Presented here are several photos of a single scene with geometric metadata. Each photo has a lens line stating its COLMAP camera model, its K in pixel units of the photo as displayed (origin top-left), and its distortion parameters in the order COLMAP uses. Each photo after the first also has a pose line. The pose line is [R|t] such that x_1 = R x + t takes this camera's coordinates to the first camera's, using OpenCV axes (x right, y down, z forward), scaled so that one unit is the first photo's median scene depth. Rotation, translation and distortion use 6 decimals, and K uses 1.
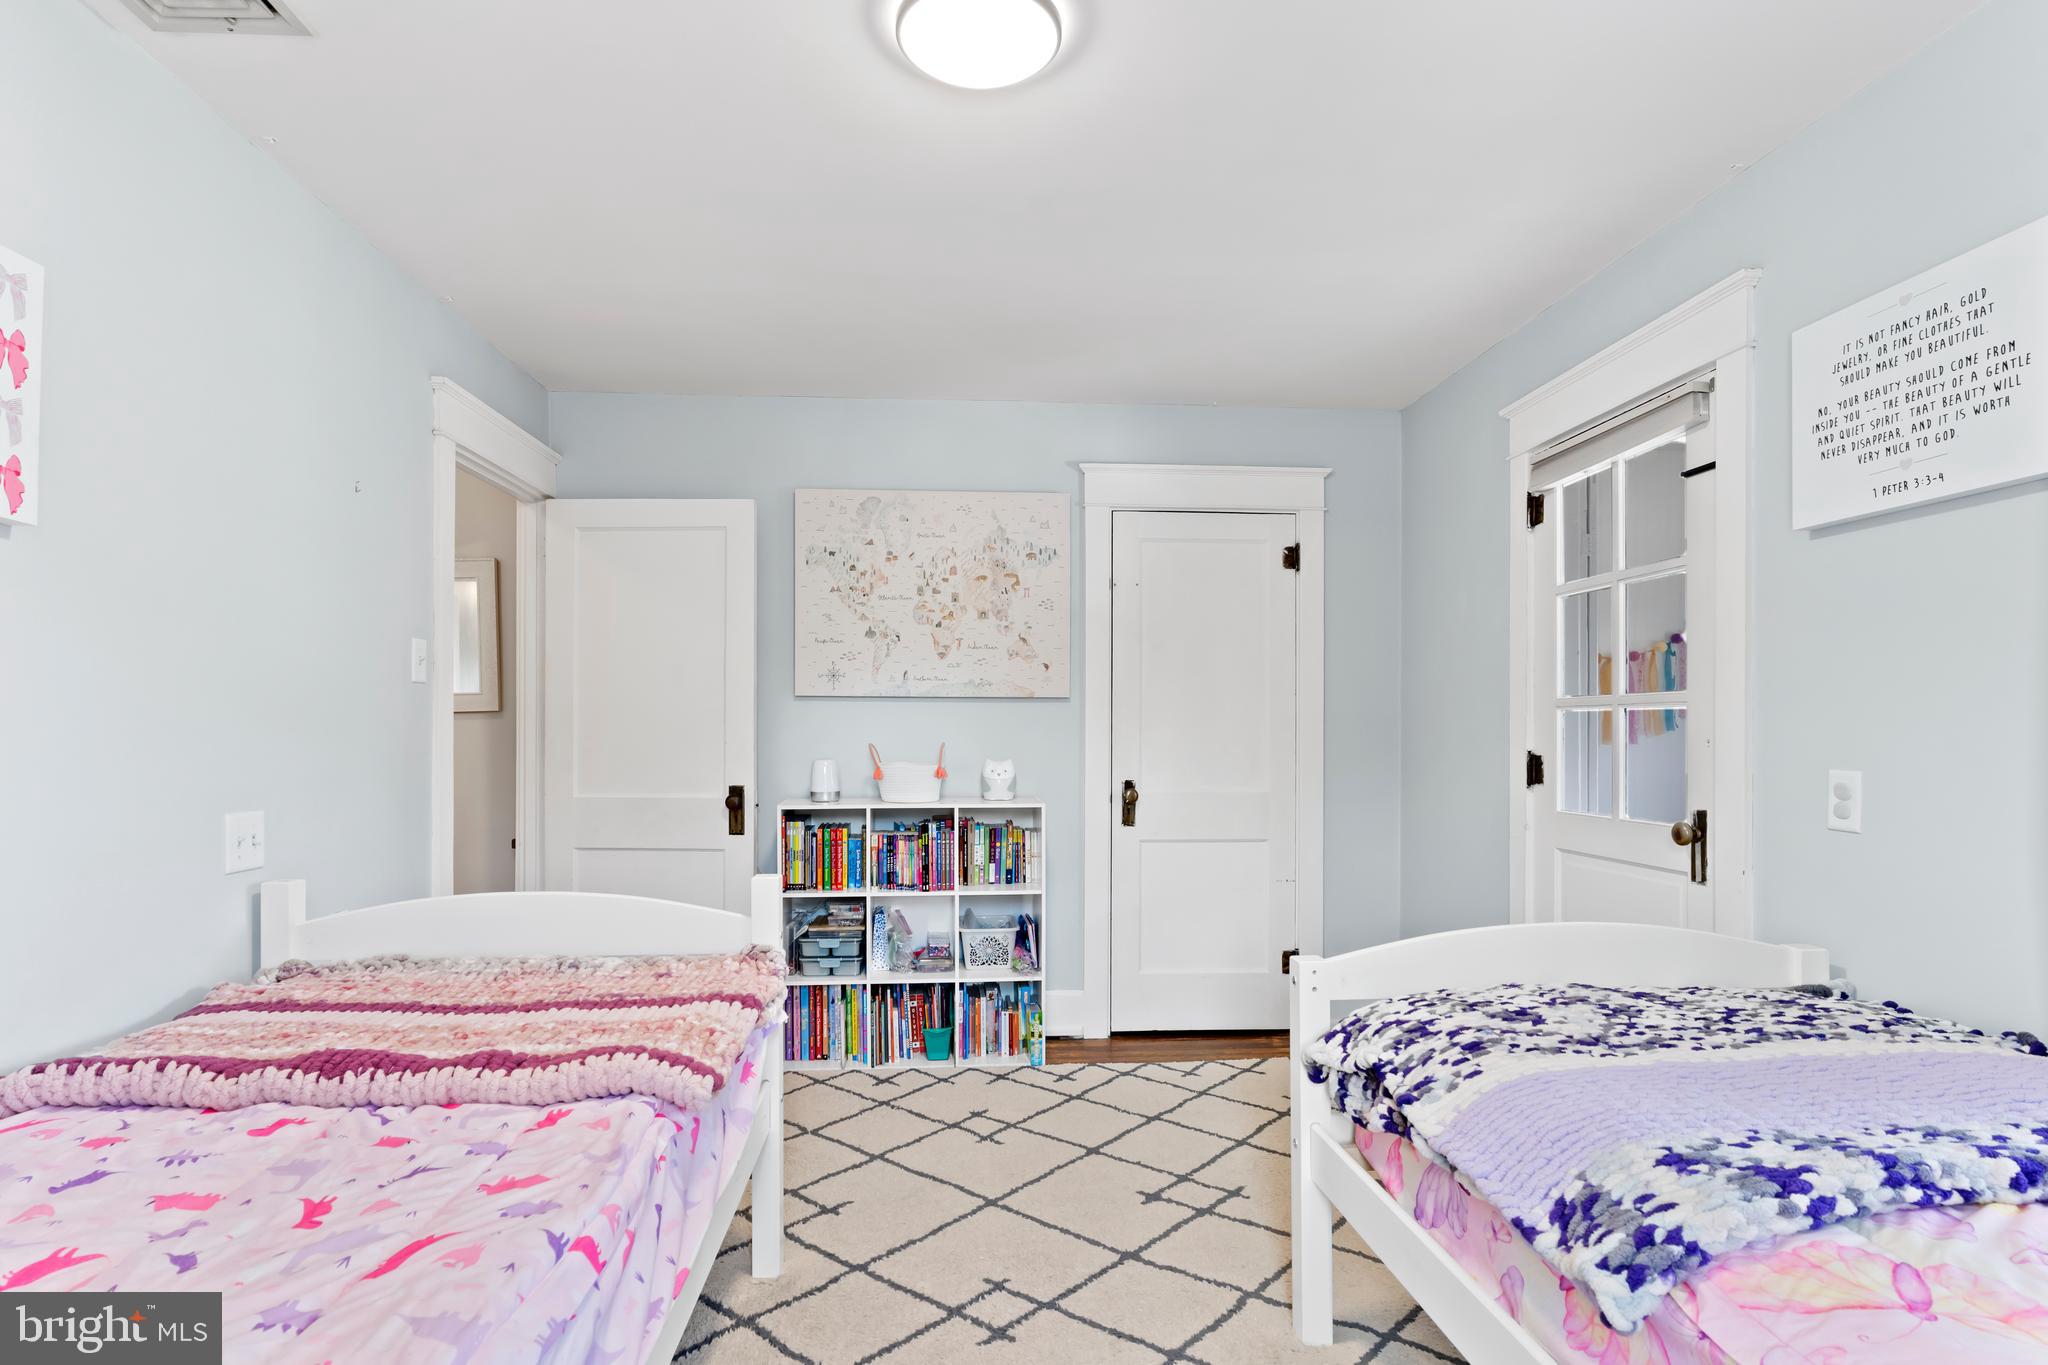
lens RADIAL K [[1048.4, 0, 995.3], [0, 1048.4, 732.1], [0, 0, 1]] dist [-0.013585, 0.006029]
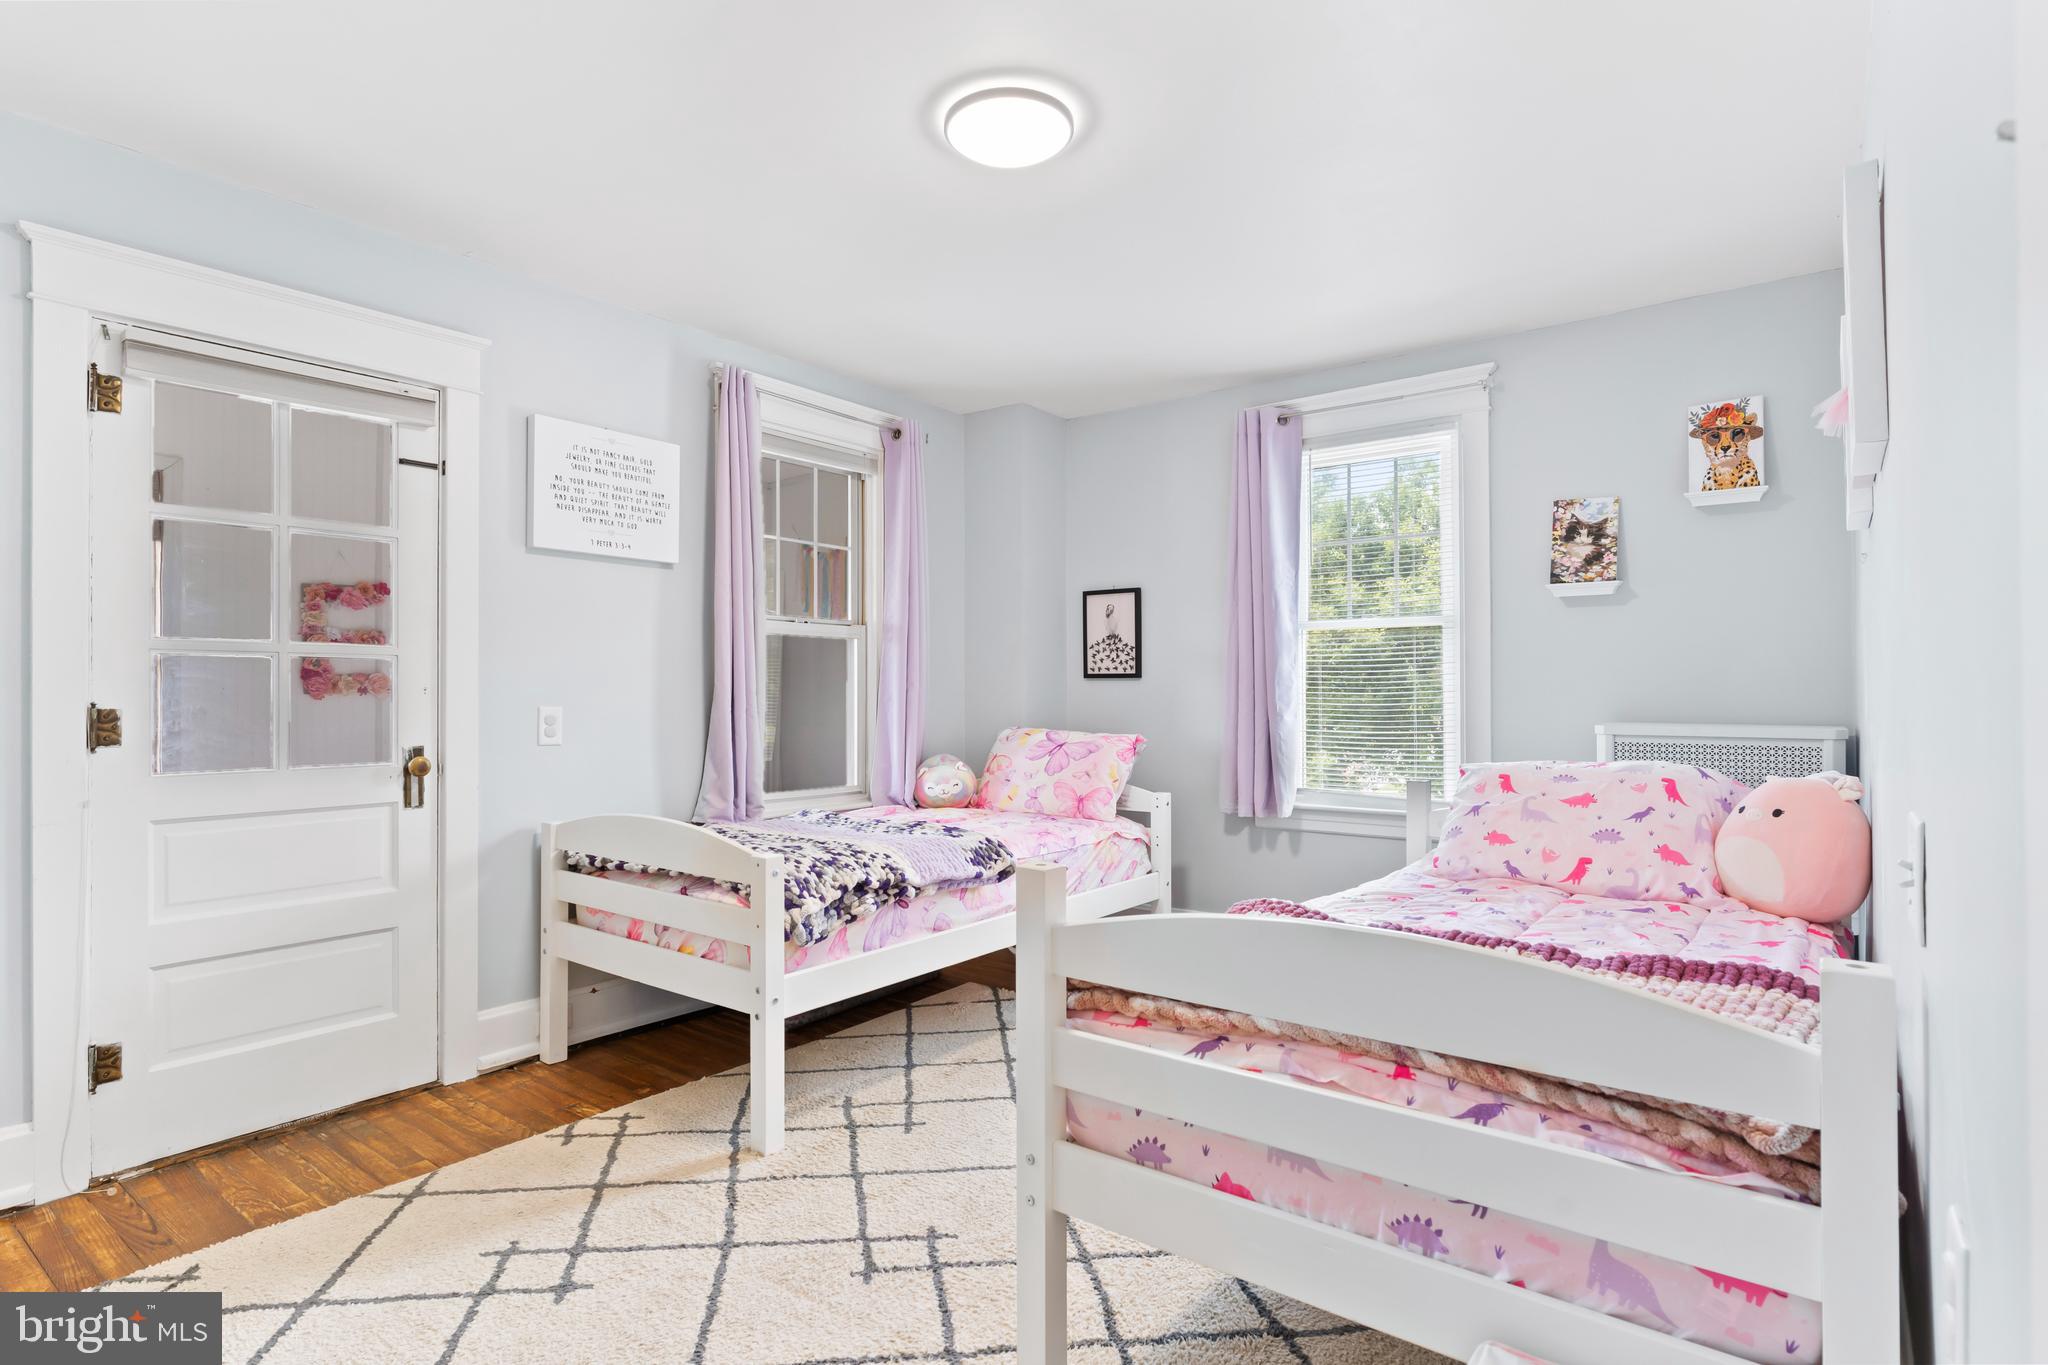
lens RADIAL K [[1048.4, 0, 1024.3], [0, 1048.4, 683.2], [0, 0, 1]] dist [-0.013585, 0.006029]
pose [[-0.755463, 0.007184, 0.655152, -0.645190], [0.001972, 0.999960, -0.008692, 0.013869], [-0.655188, -0.005274, -0.755447, 1.457655]]
